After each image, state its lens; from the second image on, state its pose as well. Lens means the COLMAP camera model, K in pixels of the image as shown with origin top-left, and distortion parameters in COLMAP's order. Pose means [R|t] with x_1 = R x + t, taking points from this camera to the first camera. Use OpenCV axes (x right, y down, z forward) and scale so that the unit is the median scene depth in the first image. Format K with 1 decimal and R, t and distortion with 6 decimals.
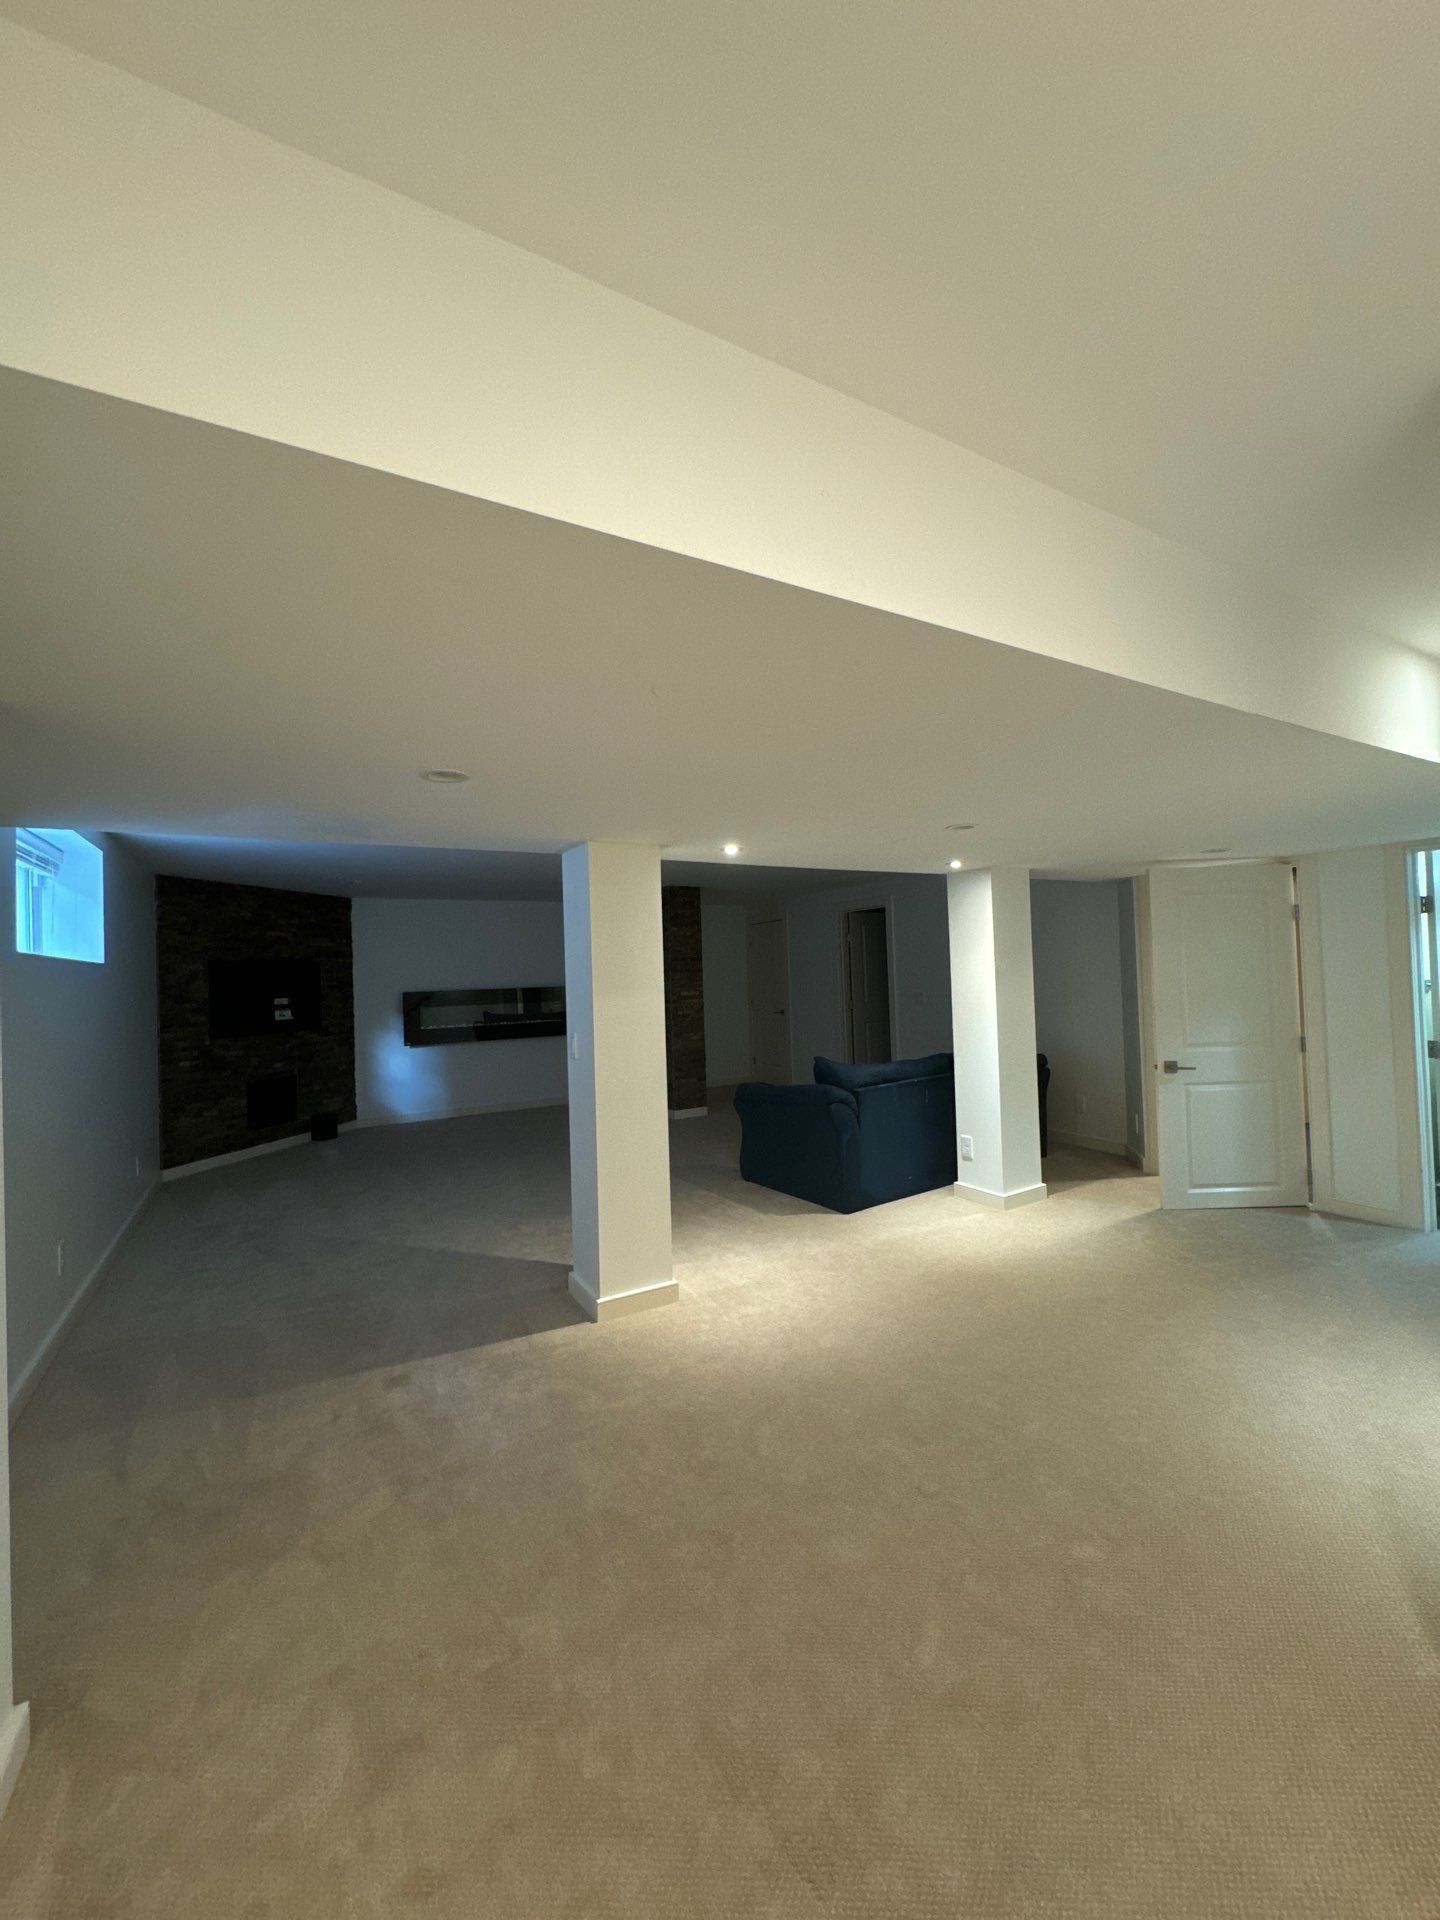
lens RADIAL K [[769.2, 0, 720.0], [0, 769.2, 960.0], [0, 0, 1]] dist [-0.002548, -0.000169]
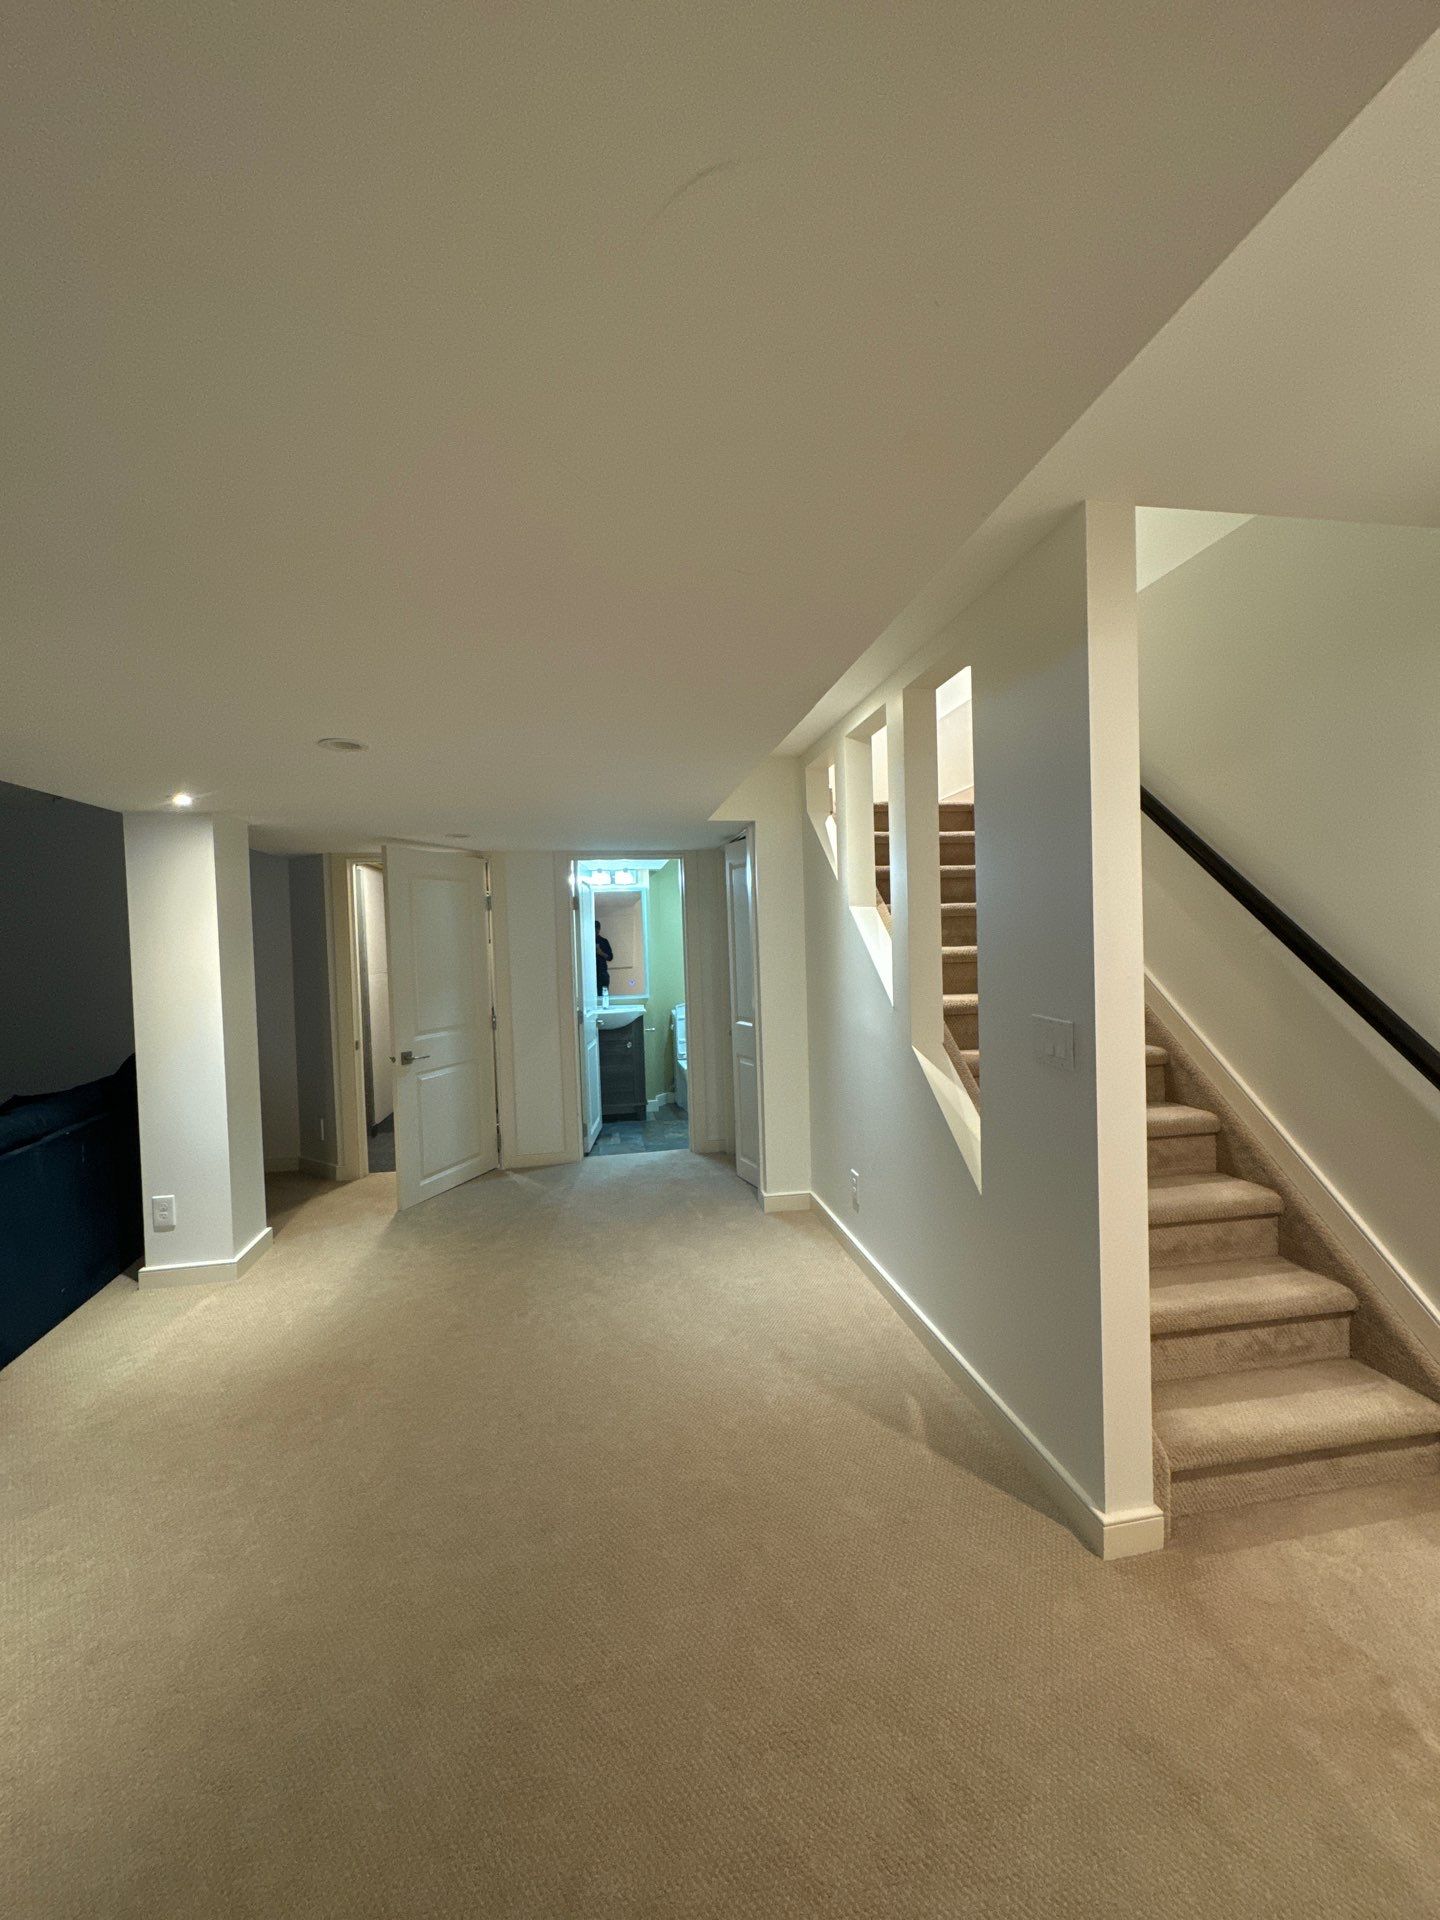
lens RADIAL K [[764.6, 0, 720.0], [0, 764.6, 960.0], [0, 0, 1]] dist [-0.000625, 0.000045]
pose [[0.344802, -0.002230, 0.938673, -0.157697], [0.001458, 0.999997, 0.001841, 0.017038], [-0.938674, 0.000734, 0.344804, 0.303381]]
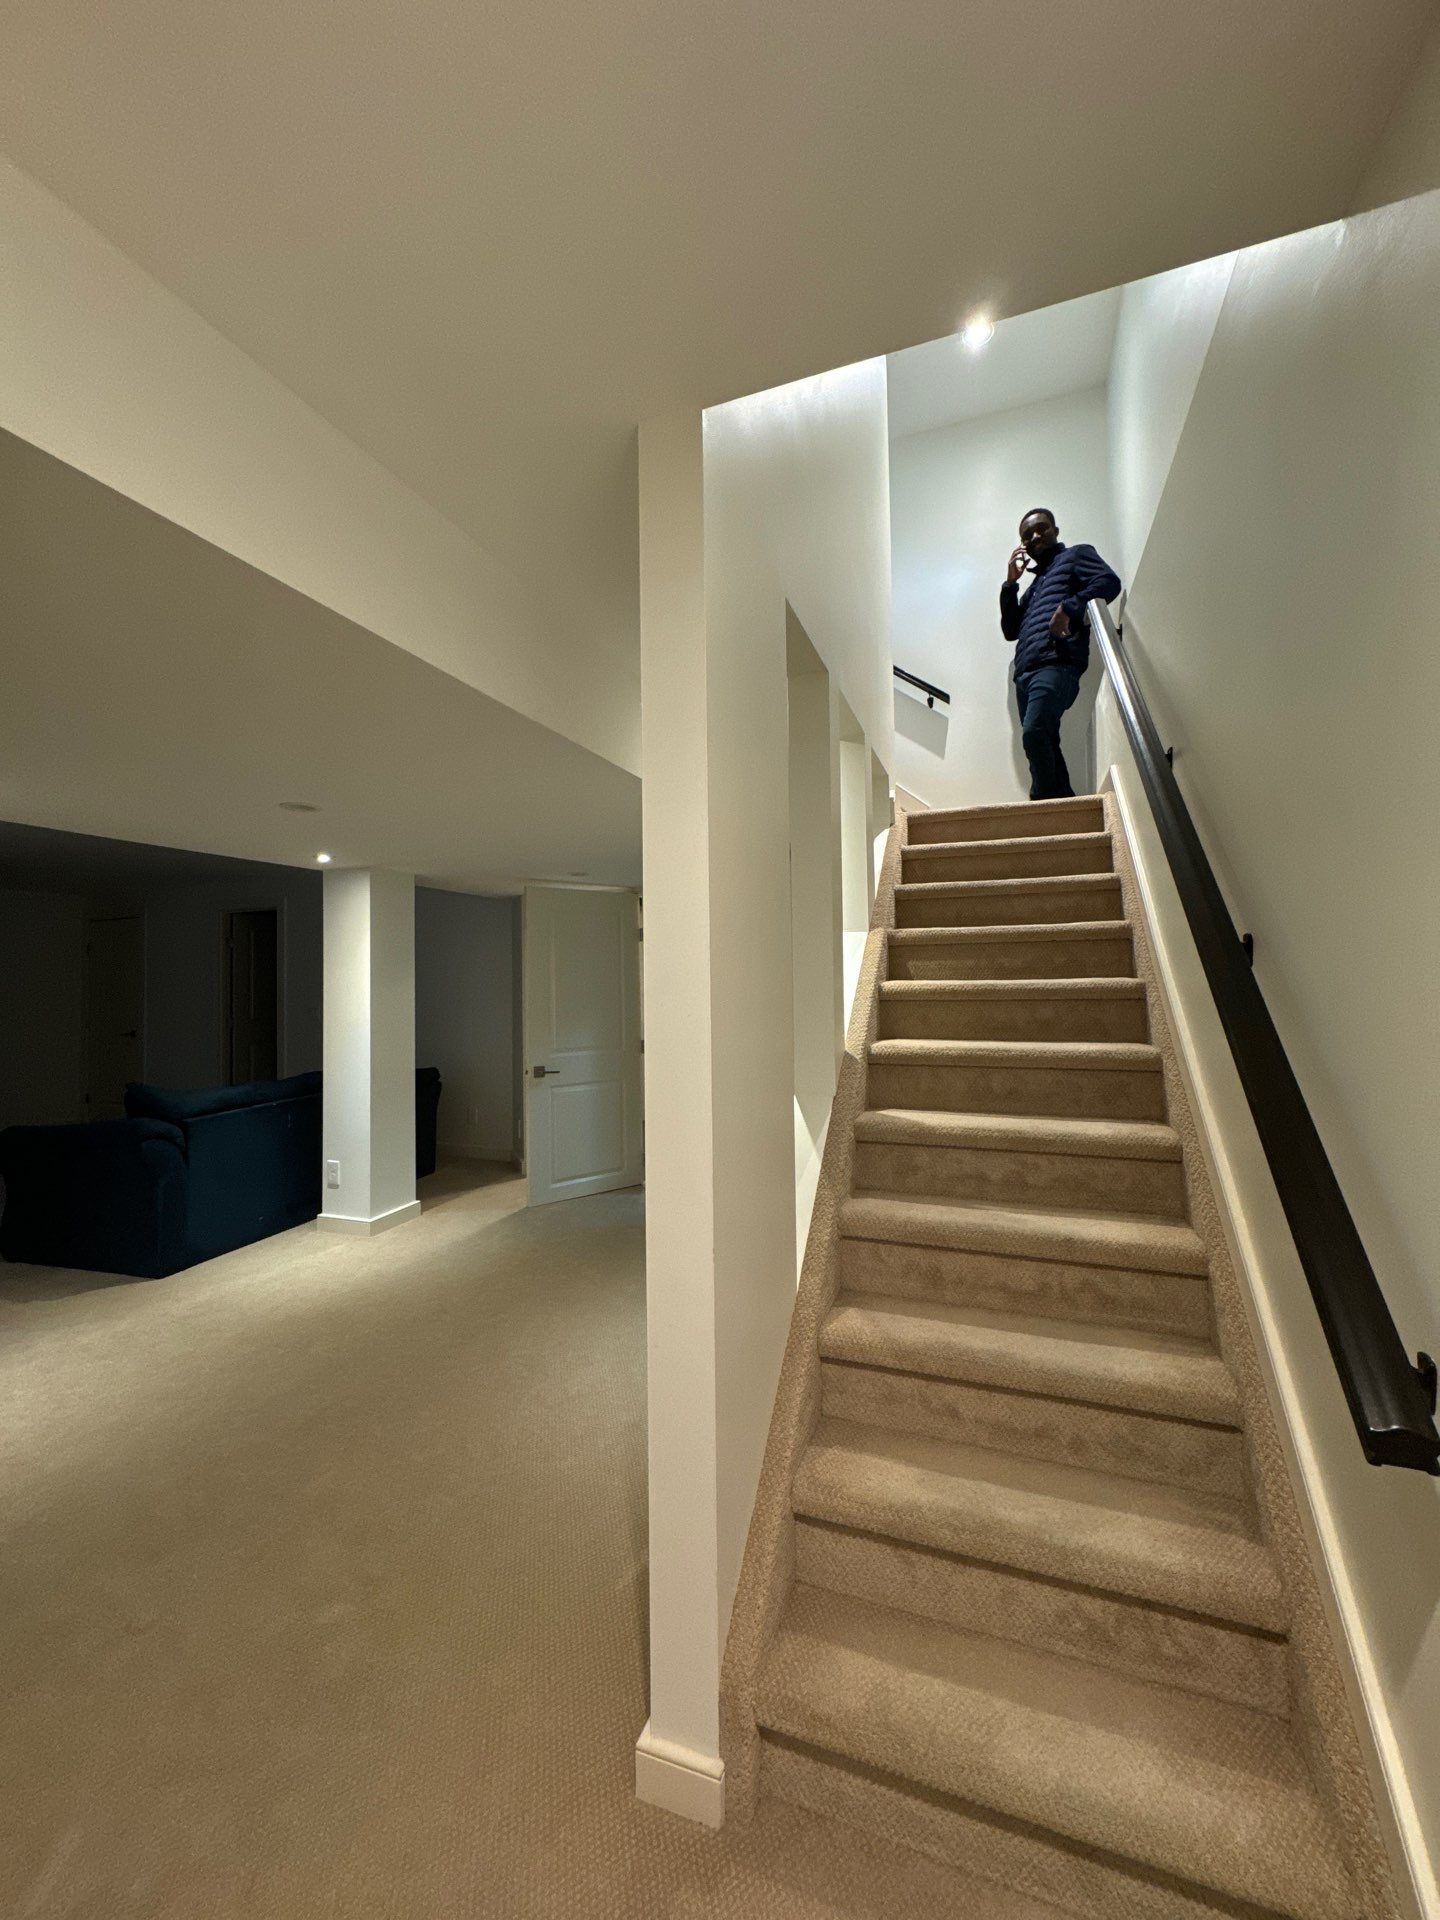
lens RADIAL K [[769.2, 0, 720.0], [0, 769.2, 960.0], [0, 0, 1]] dist [-0.002548, -0.000169]
pose [[0.772545, 0.039381, 0.633738, 0.093740], [-0.022521, 0.999146, -0.034633, 0.014990], [-0.634561, 0.012483, 0.772772, 0.012334]]
